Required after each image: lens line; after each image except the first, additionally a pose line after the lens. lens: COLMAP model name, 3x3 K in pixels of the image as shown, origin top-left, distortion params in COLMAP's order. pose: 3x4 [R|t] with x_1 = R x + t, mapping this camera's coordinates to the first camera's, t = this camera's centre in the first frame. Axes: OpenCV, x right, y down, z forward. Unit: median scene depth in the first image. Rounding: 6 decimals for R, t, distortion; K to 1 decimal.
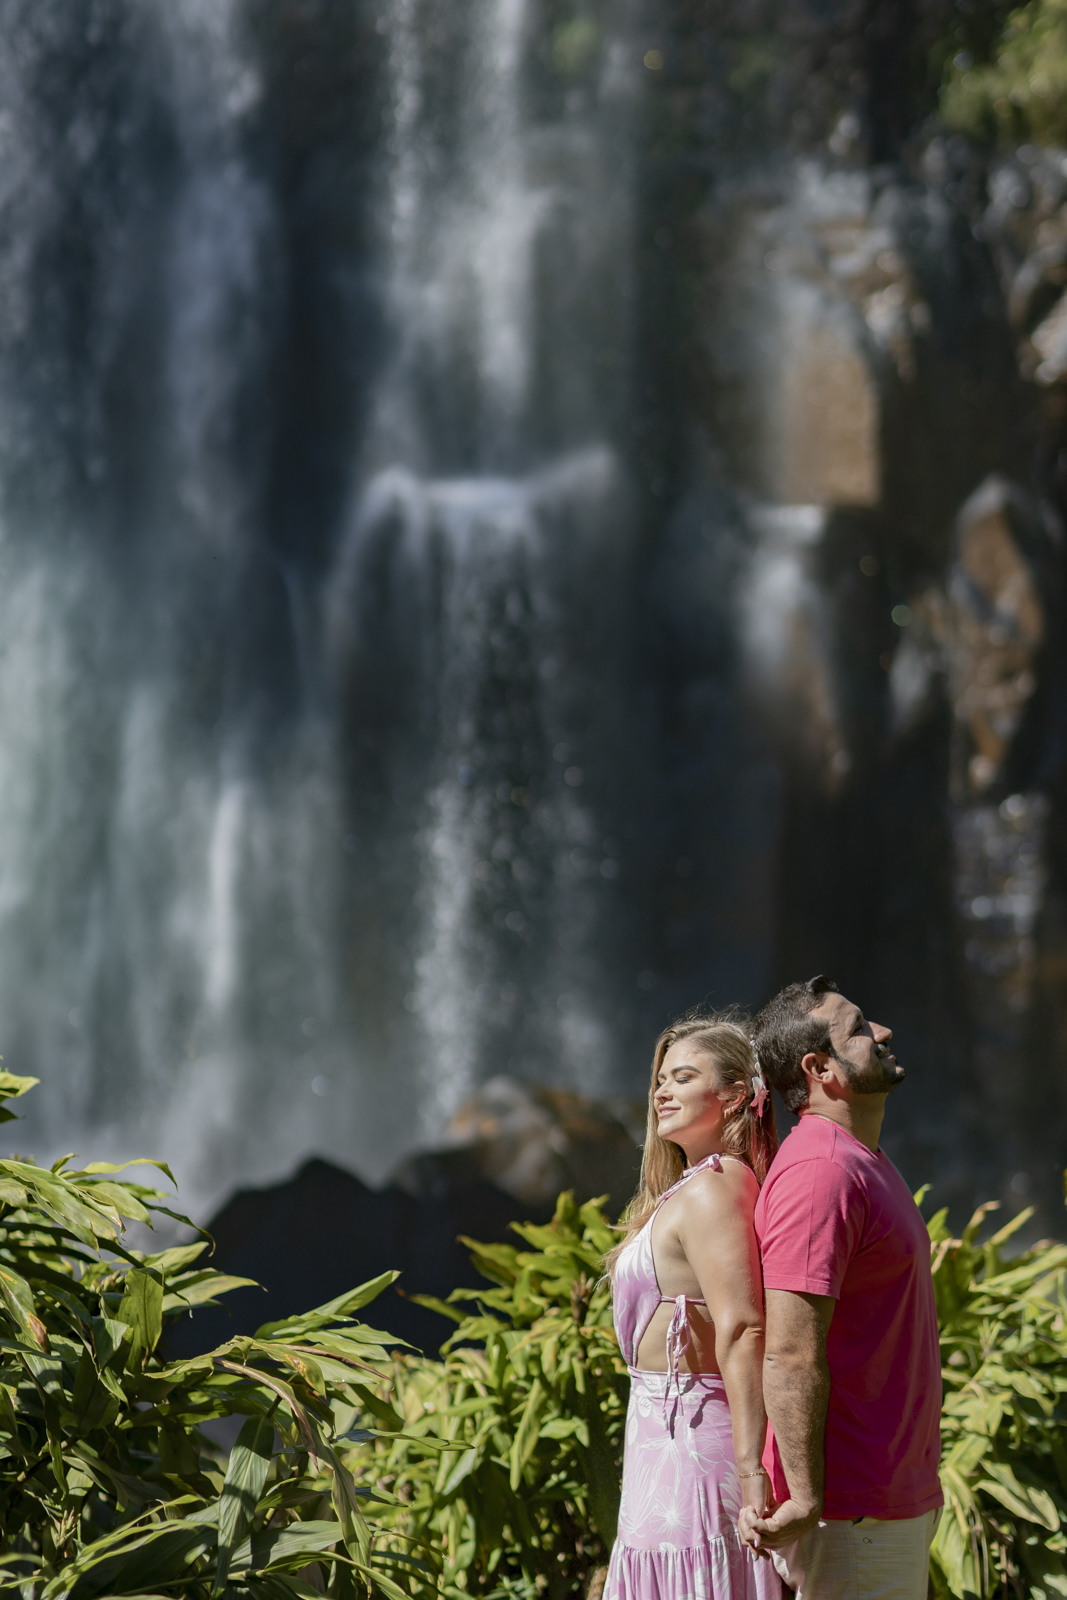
lens RADIAL K [[4143.0, 0, 460.8], [0, 4143.0, 798.8], [0, 0, 1]] dist [0.037998, -0.095969]
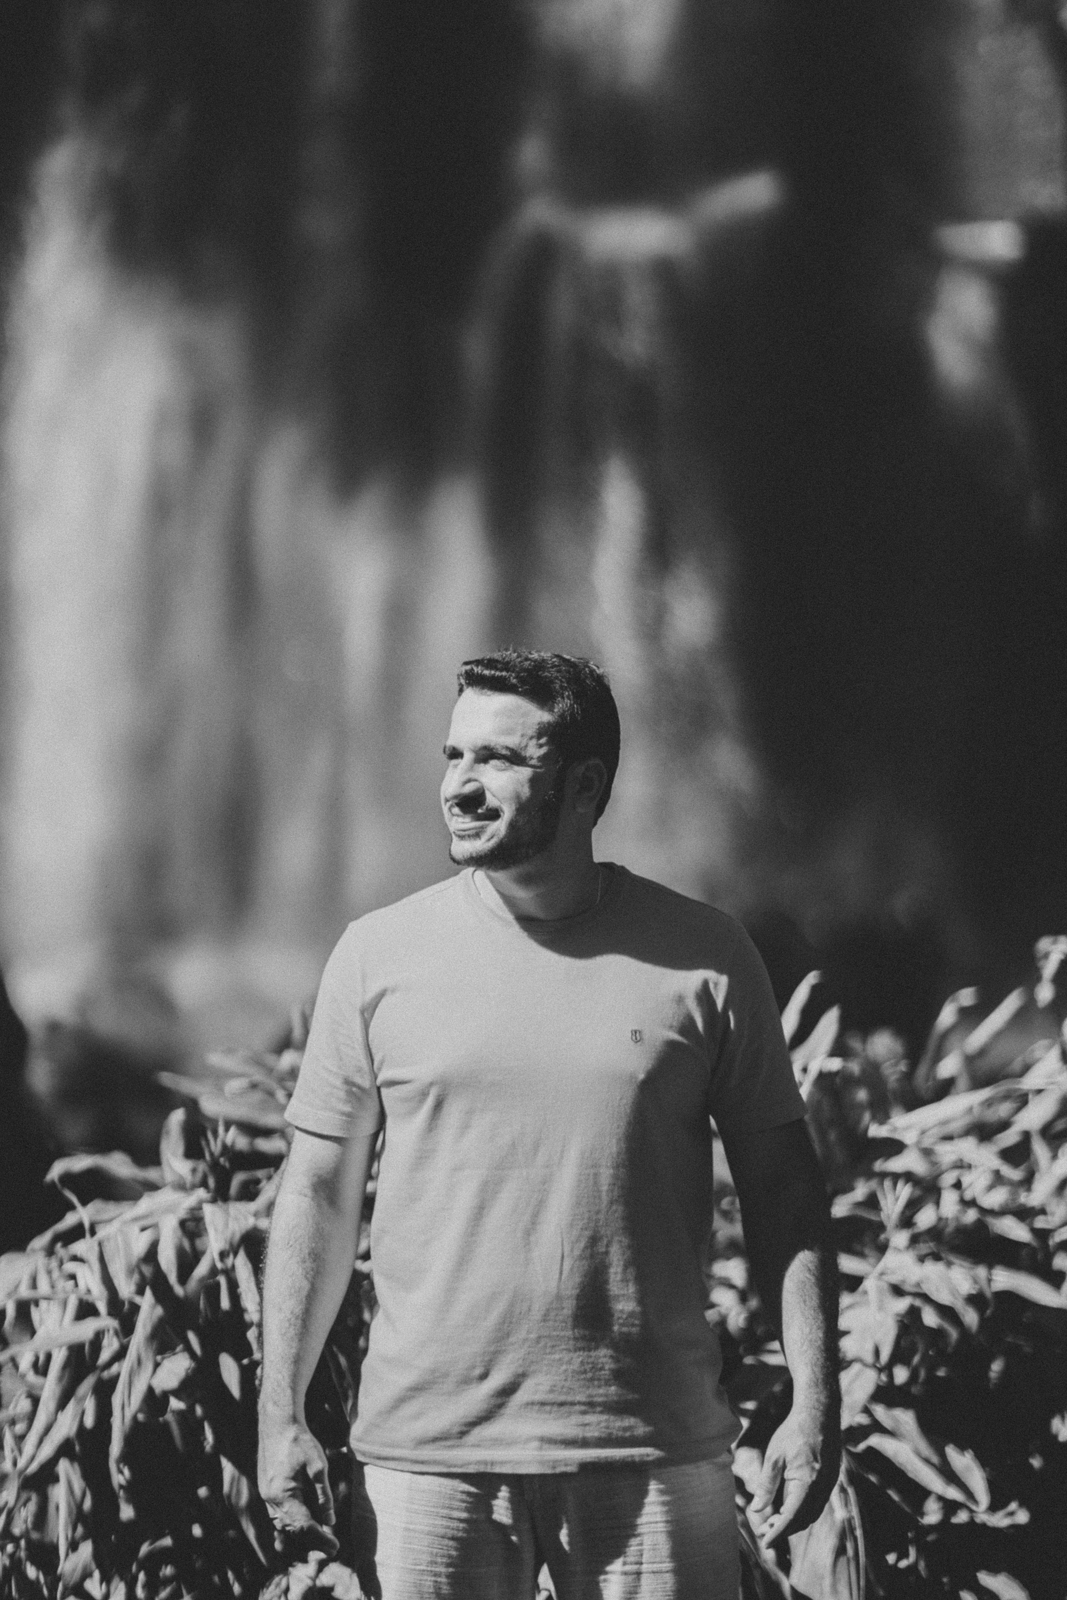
lens RADIAL K [[4295.2, 0, 533.5], [0, 4295.2, 800.0], [0, 0, 1]] dist [0.069431, 0.165070]
pose [[0.999103, -0.017806, -0.038412, 0.098928], [0.019732, 0.998536, 0.050373, 0.032109], [0.037458, -0.051086, 0.997992, 0.337147]]
